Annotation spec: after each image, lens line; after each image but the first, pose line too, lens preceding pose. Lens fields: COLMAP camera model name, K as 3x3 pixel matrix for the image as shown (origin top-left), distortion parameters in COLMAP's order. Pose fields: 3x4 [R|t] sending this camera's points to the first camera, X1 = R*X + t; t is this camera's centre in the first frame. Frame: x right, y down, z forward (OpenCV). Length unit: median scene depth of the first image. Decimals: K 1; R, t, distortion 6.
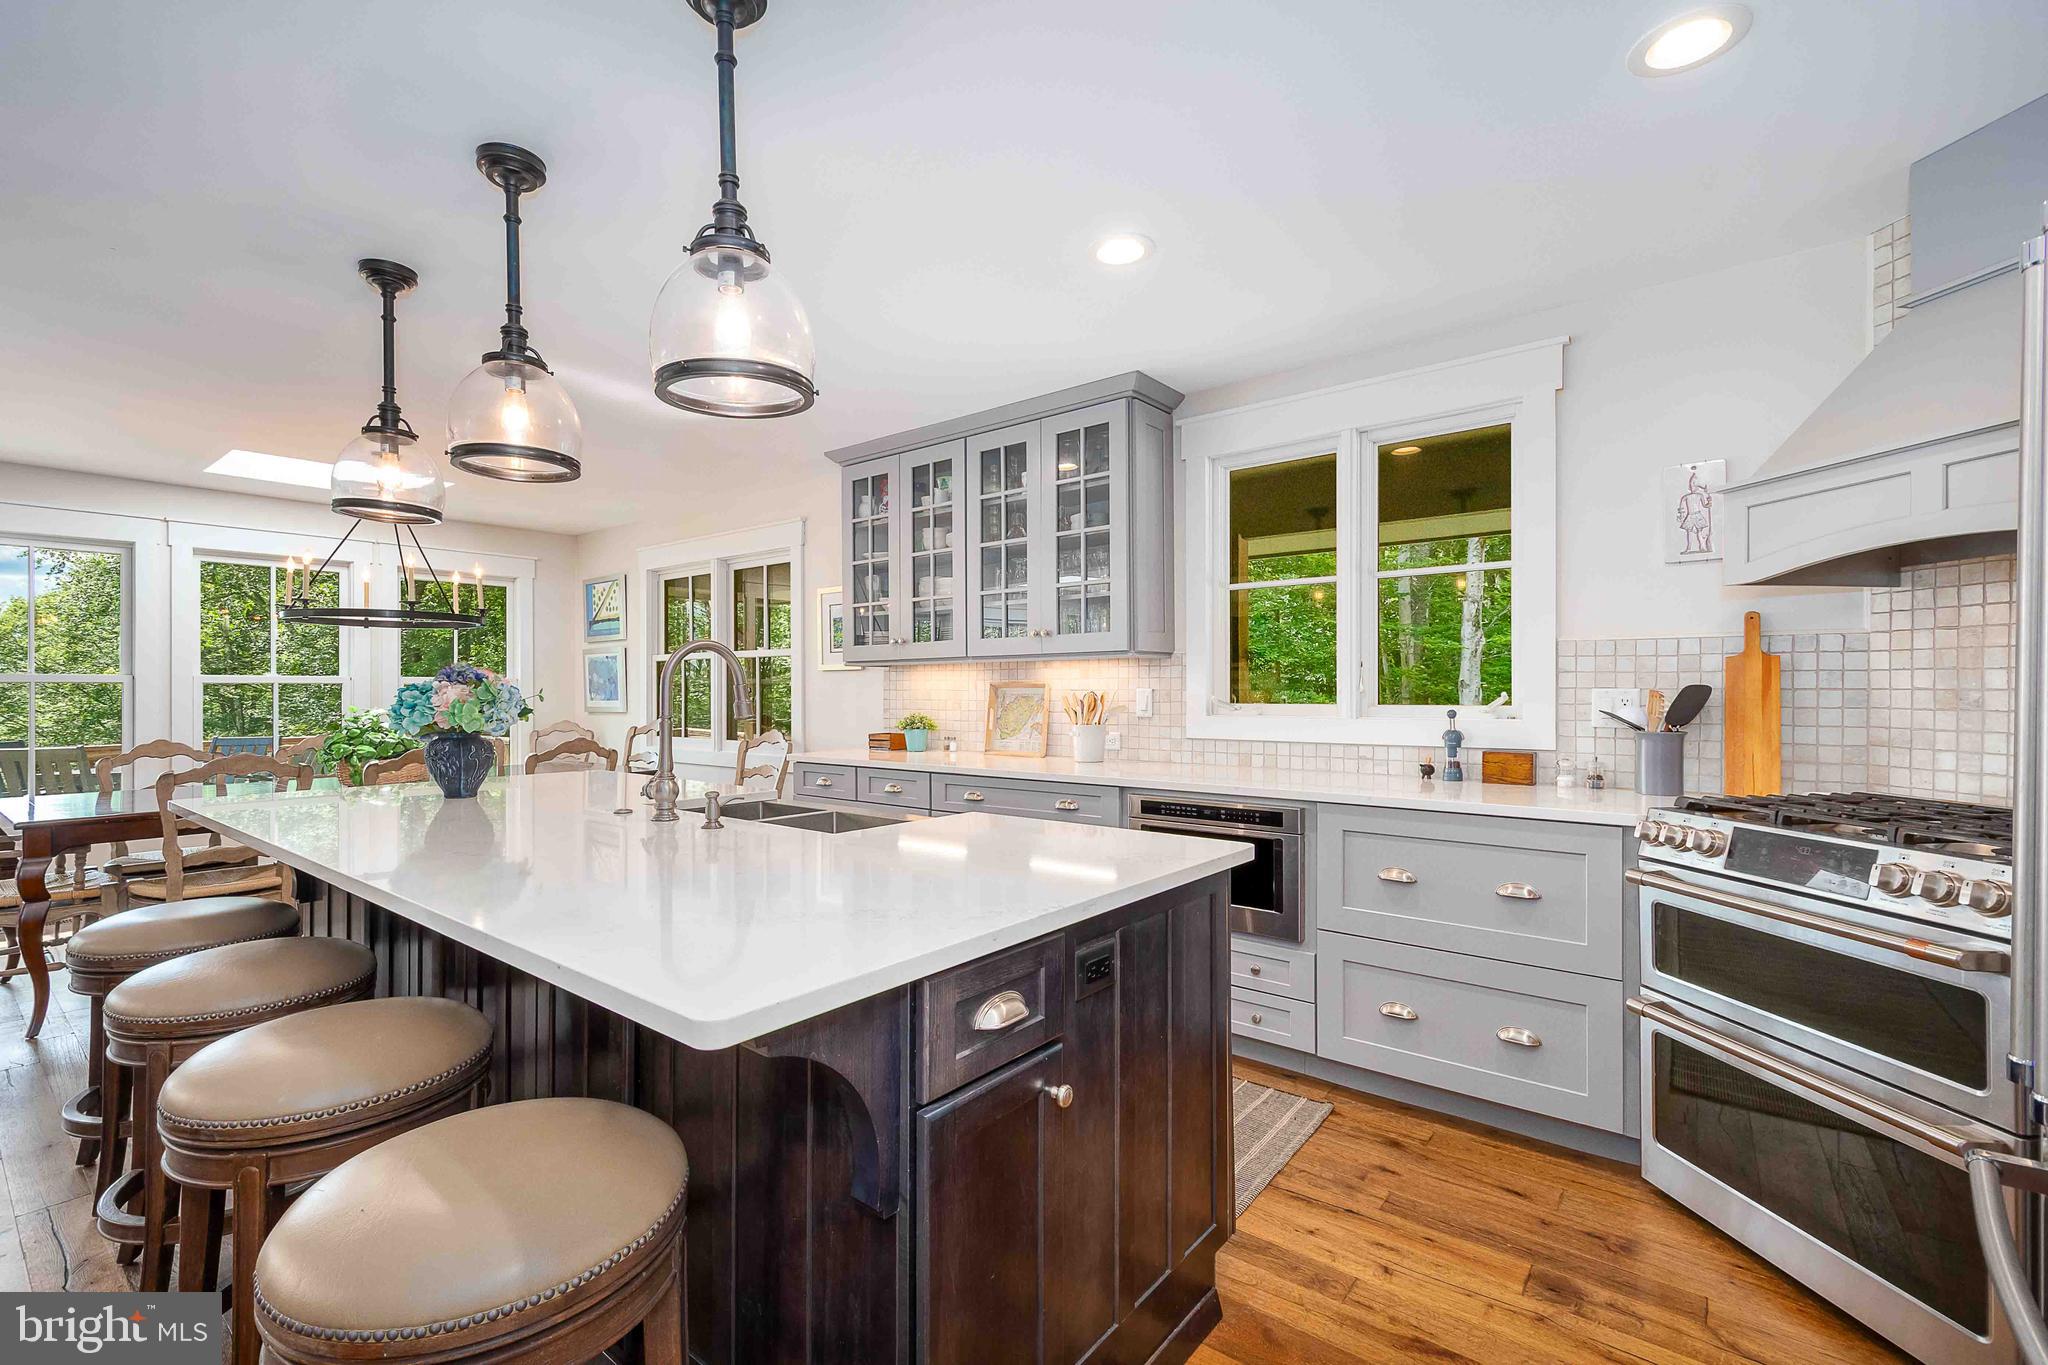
lens RADIAL K [[902.6, 0, 1022.8], [0, 902.6, 675.4], [0, 0, 1]] dist [0.015220, -0.003120]
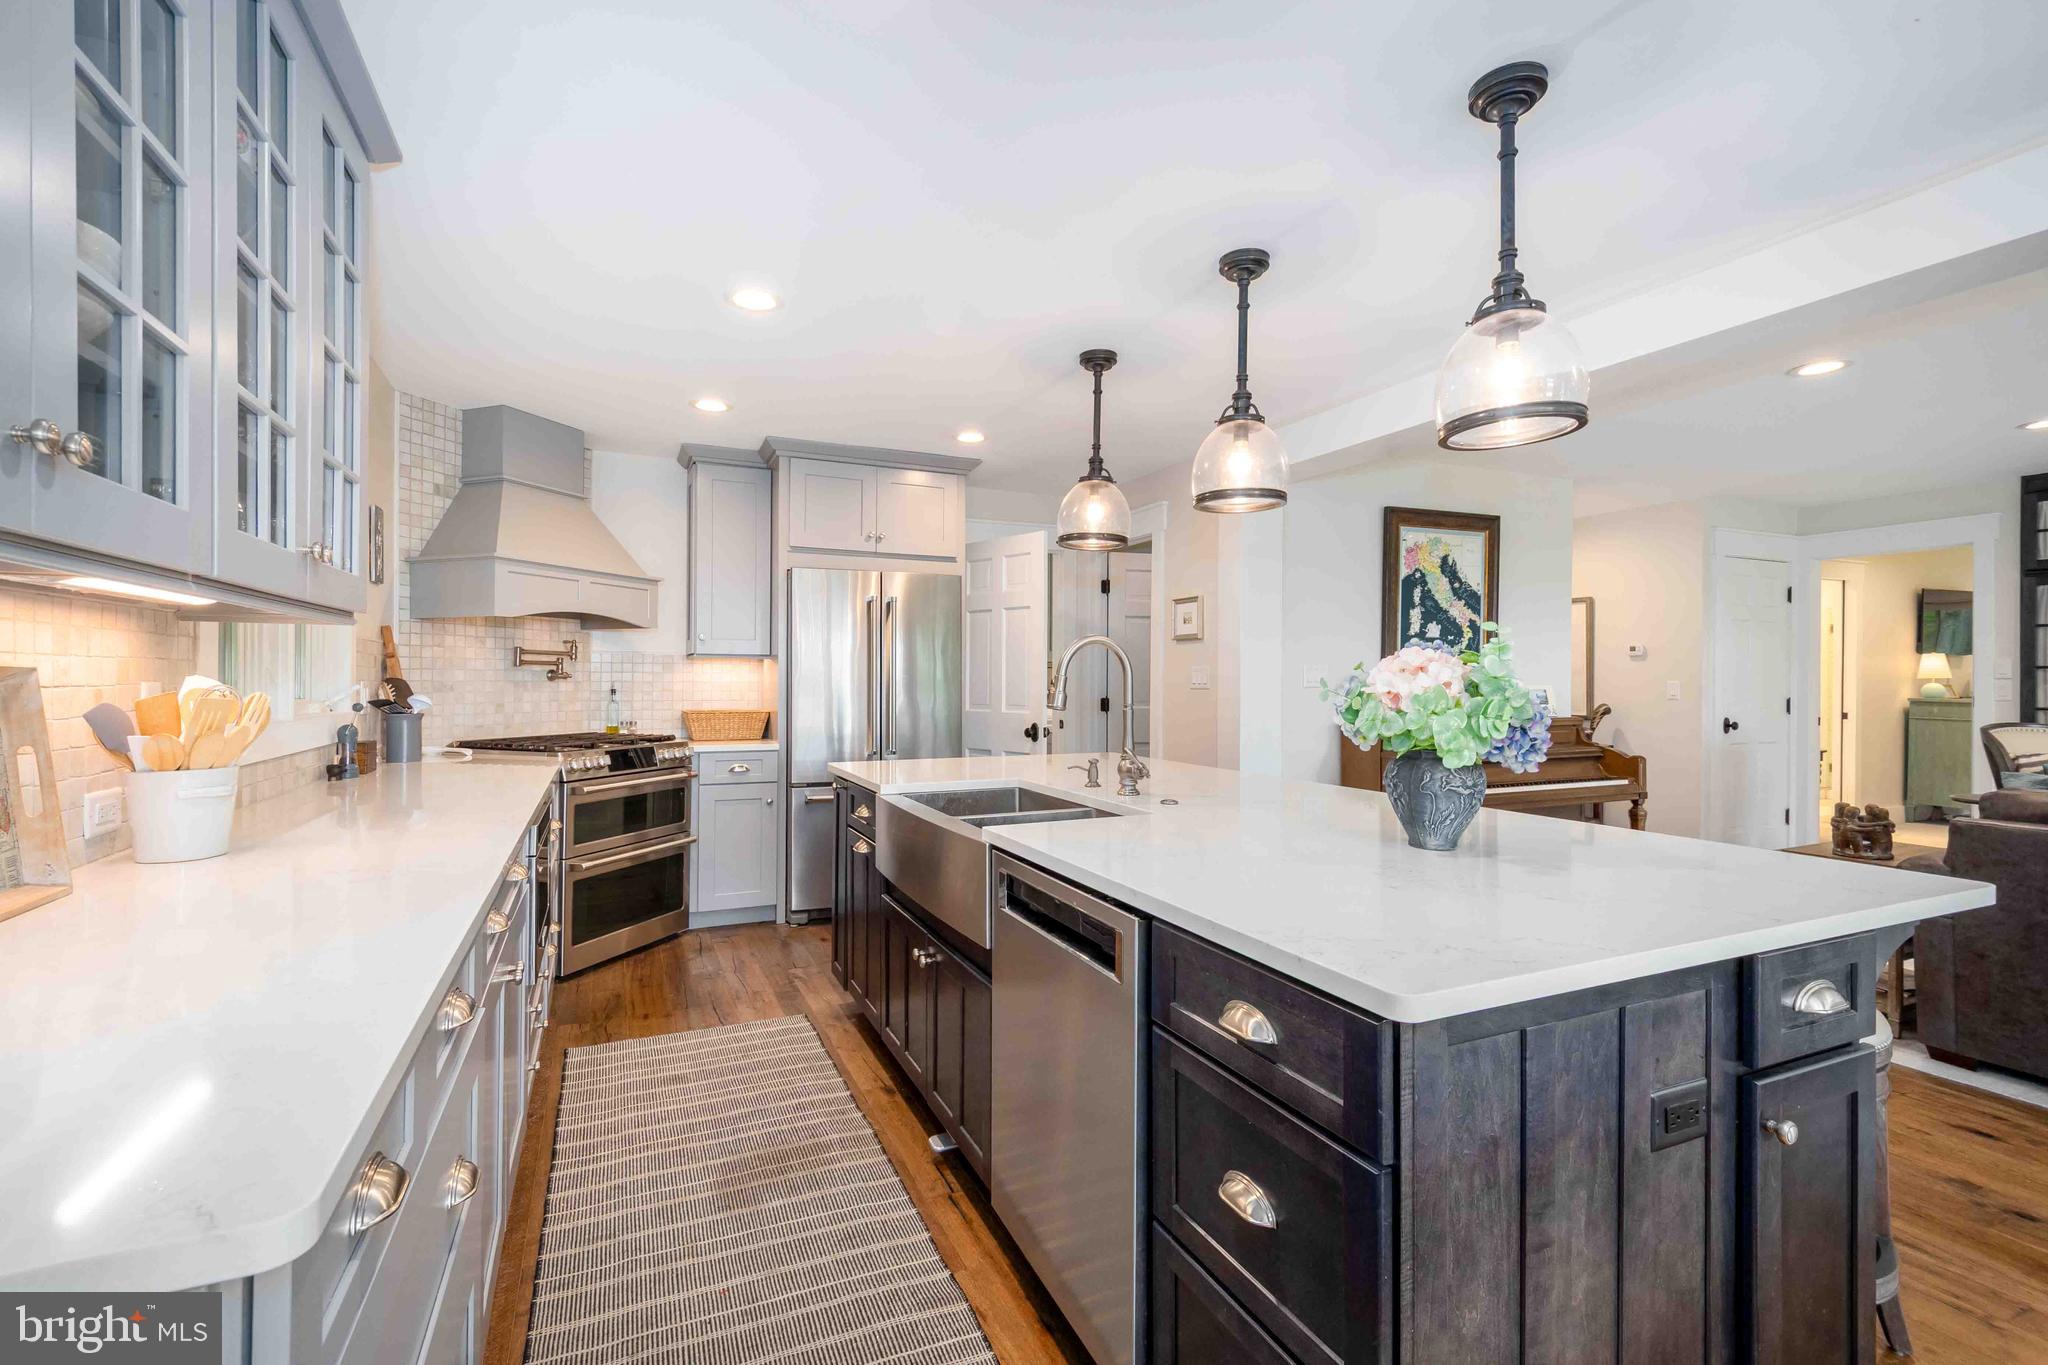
lens RADIAL K [[902.6, 0, 993.6], [0, 902.6, 687.8], [0, 0, 1]] dist [0.015220, -0.003120]
pose [[-0.880416, 0.012067, 0.474049, -0.459078], [0.017009, 0.999836, 0.006139, 0.021661], [-0.473897, 0.013468, -0.880477, 1.207469]]
